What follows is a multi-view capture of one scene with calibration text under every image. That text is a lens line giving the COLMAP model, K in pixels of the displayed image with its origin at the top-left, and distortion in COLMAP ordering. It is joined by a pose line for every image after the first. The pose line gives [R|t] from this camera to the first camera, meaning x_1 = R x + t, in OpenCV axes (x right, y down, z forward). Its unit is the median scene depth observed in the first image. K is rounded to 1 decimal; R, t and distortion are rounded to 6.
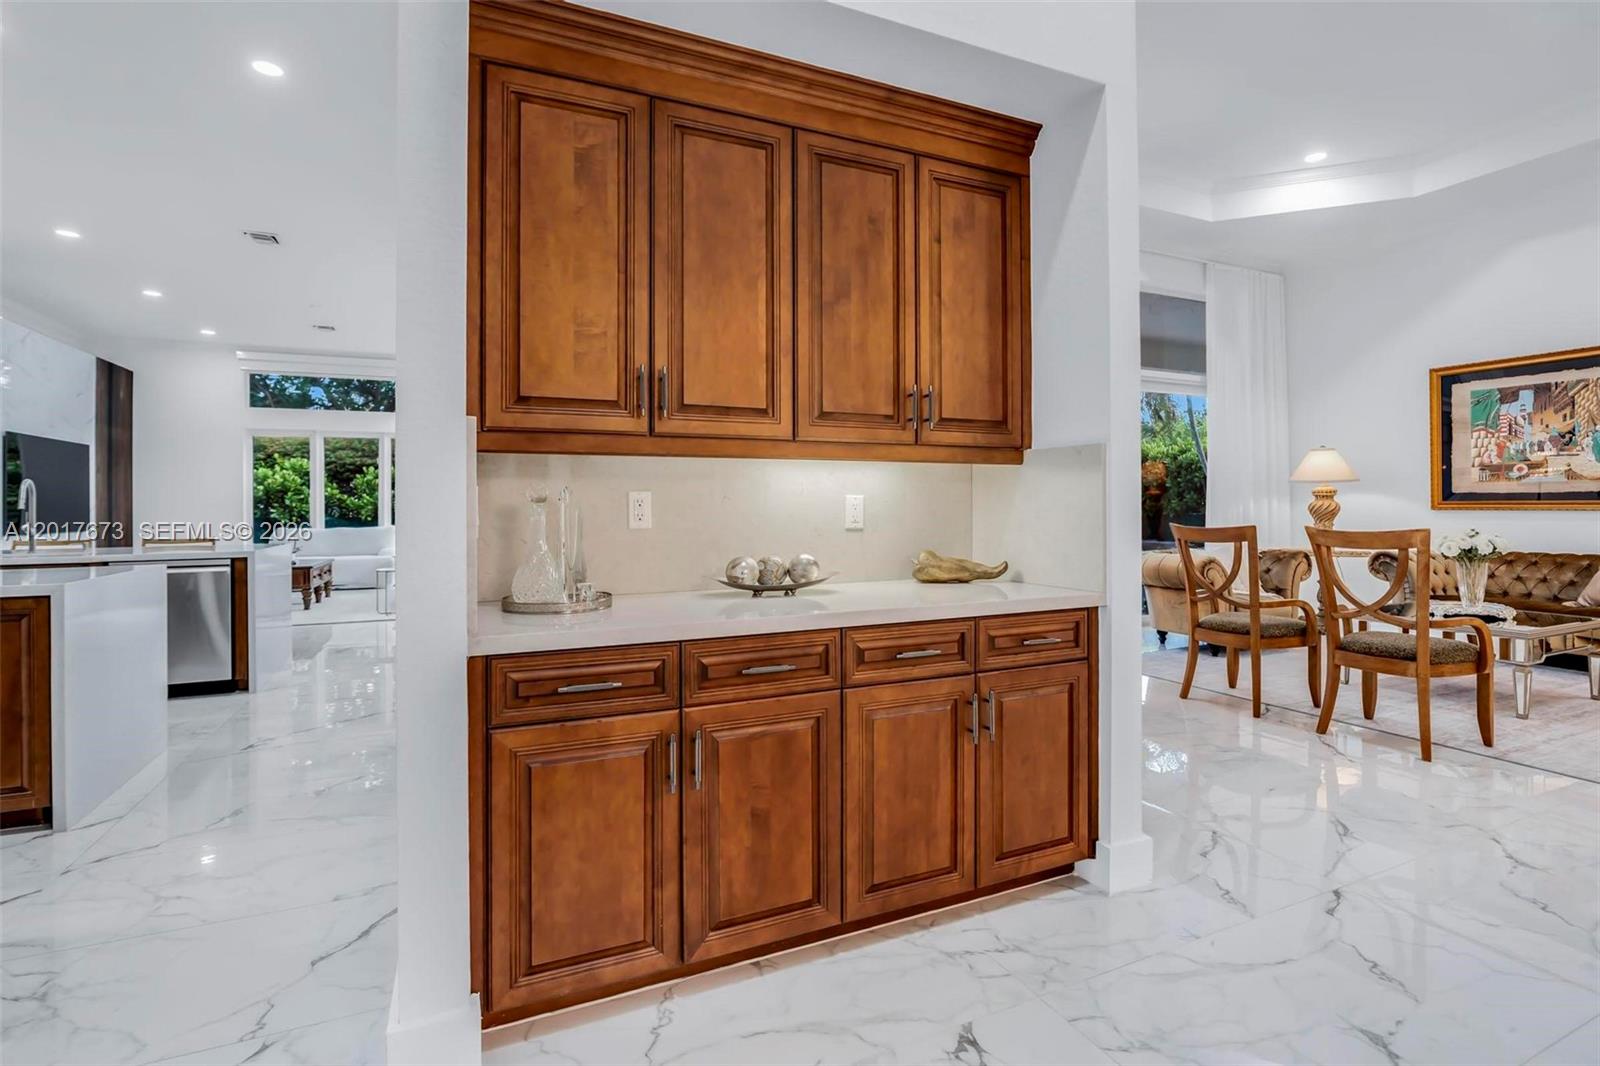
lens RADIAL K [[752.9, 0, 802.7], [0, 752.9, 495.0], [0, 0, 1]] dist [-0.020301, 0.000702]
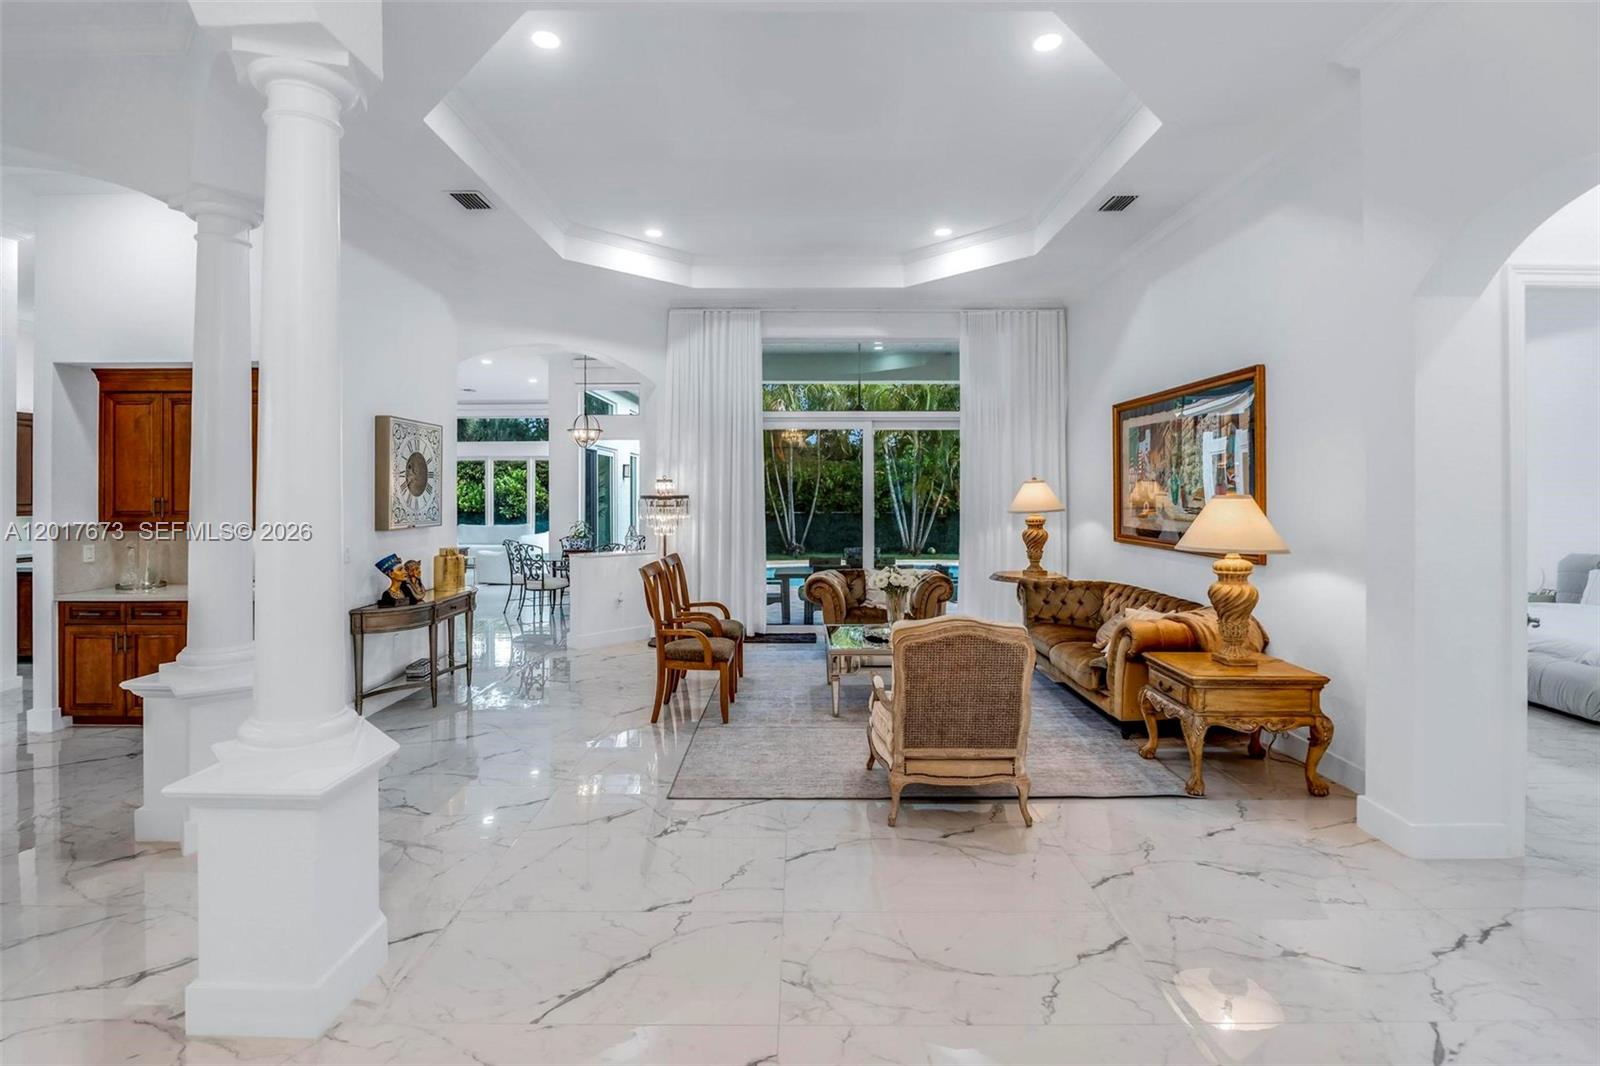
lens RADIAL K [[769.9, 0, 795.4], [0, 769.9, 486.3], [0, 0, 1]] dist [-0.000796, 0.000107]
pose [[0.905600, 0.000067, -0.424133, 0.566175], [0.003267, 0.999969, 0.007132, -0.042878], [0.424120, -0.007844, 0.905572, -0.094429]]
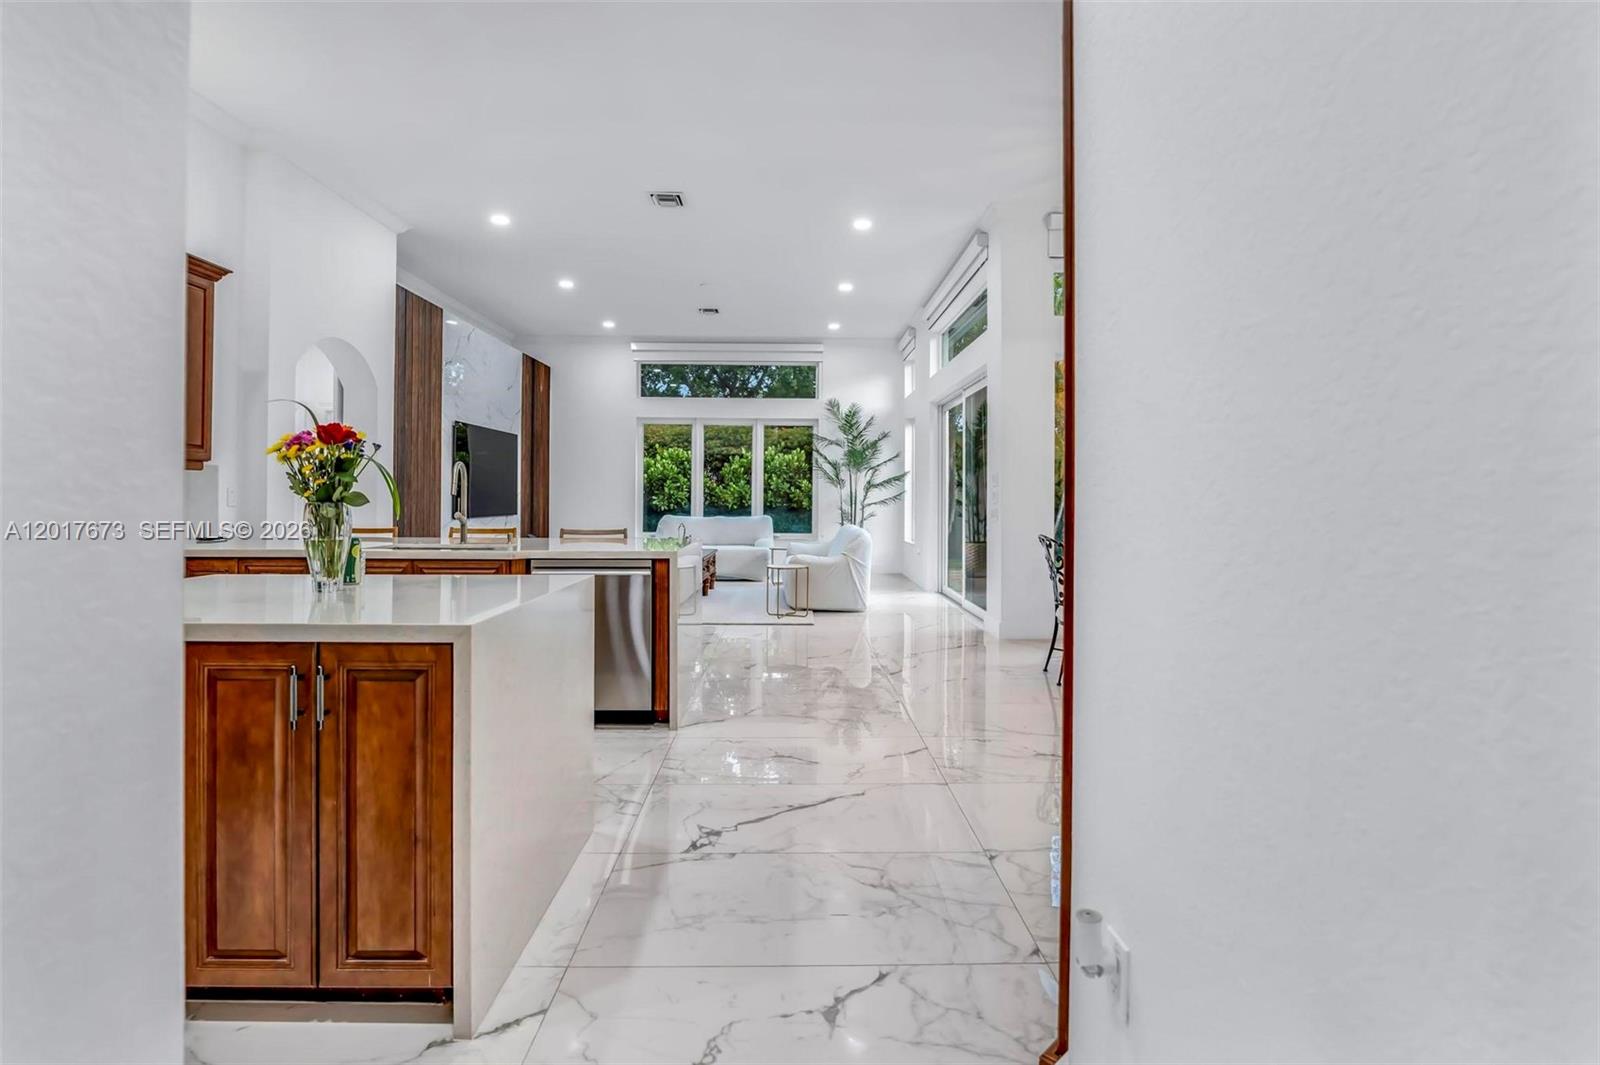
lens RADIAL K [[752.9, 0, 802.7], [0, 752.9, 494.5], [0, 0, 1]] dist [-0.020301, 0.000702]
pose [[0.918562, 0.014774, -0.395000, -0.137245], [-0.010752, 0.999865, 0.012395, 0.001561], [0.395130, -0.007138, 0.918597, 0.145871]]
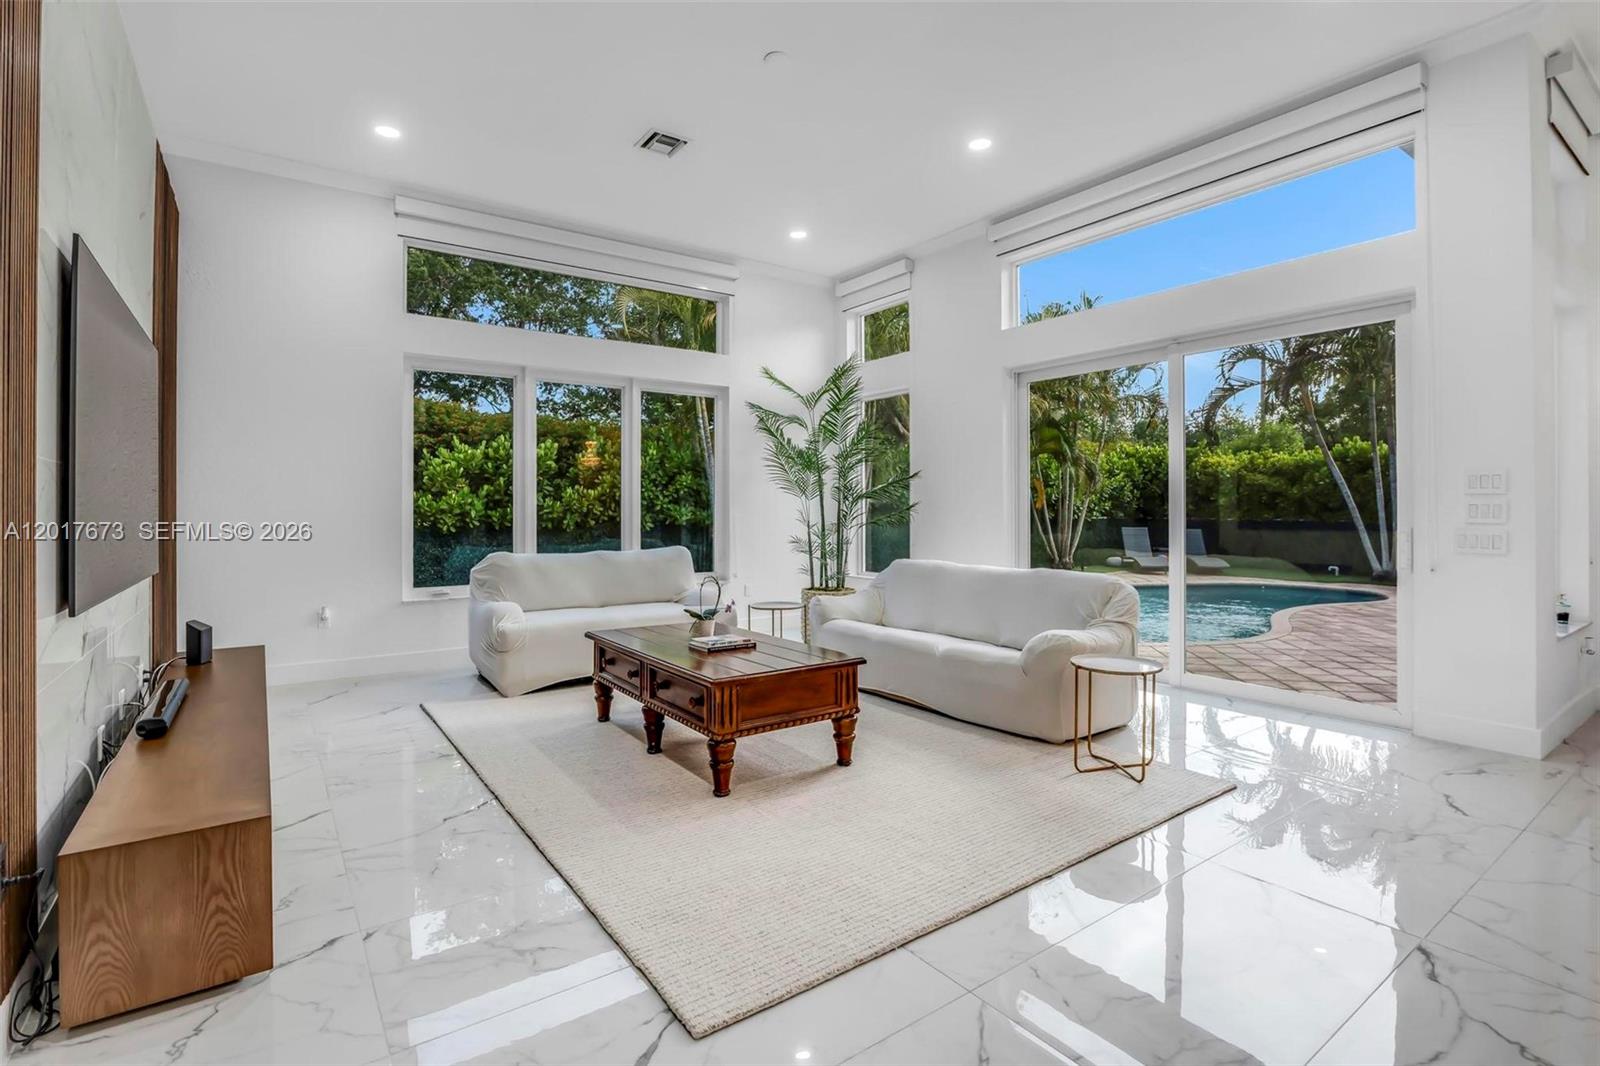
lens RADIAL K [[754.2, 0, 797.5], [0, 754.2, 512.7], [0, 0, 1]] dist [-0.019385, 0.000788]
pose [[0.981834, 0.006912, 0.189615, -0.639367], [-0.009809, 0.999849, 0.014342, 0.008606], [-0.189487, -0.015942, 0.981754, 0.494551]]
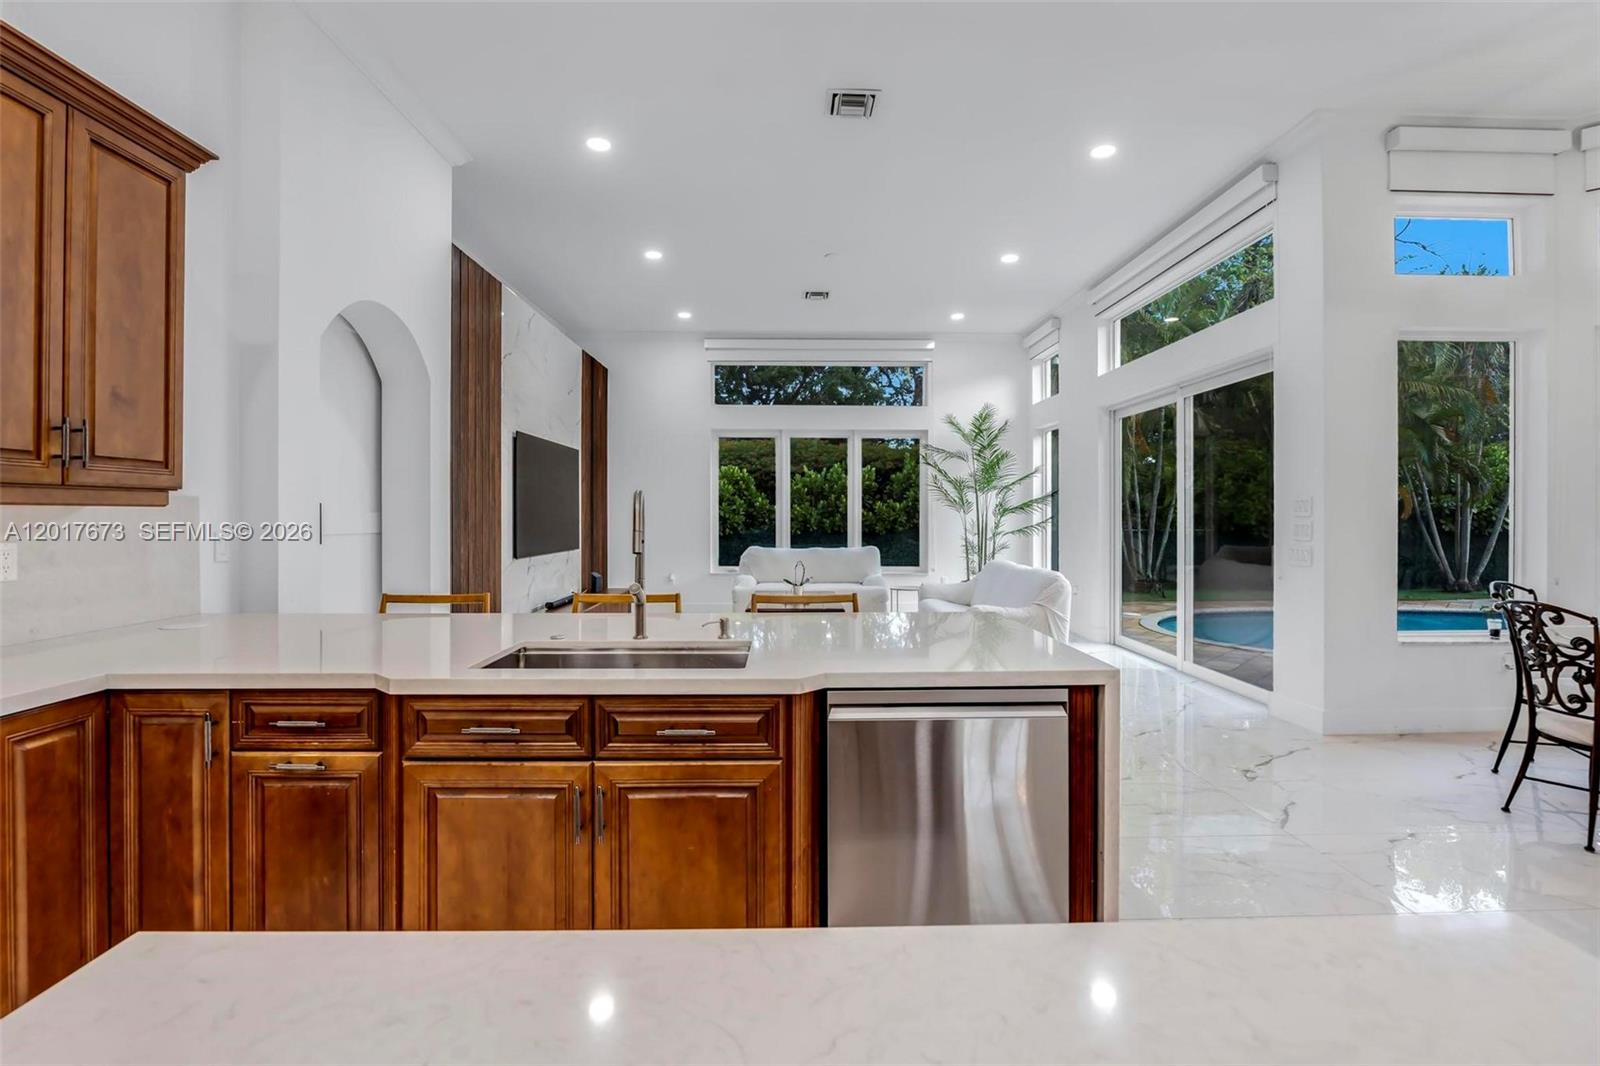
lens RADIAL K [[754.2, 0, 797.5], [0, 754.2, 512.7], [0, 0, 1]] dist [-0.019385, 0.000788]
pose [[0.916451, 0.010015, -0.400022, -0.336223], [-0.005146, 0.999899, 0.013243, -0.005499], [0.400115, -0.010078, 0.916410, 0.261182]]
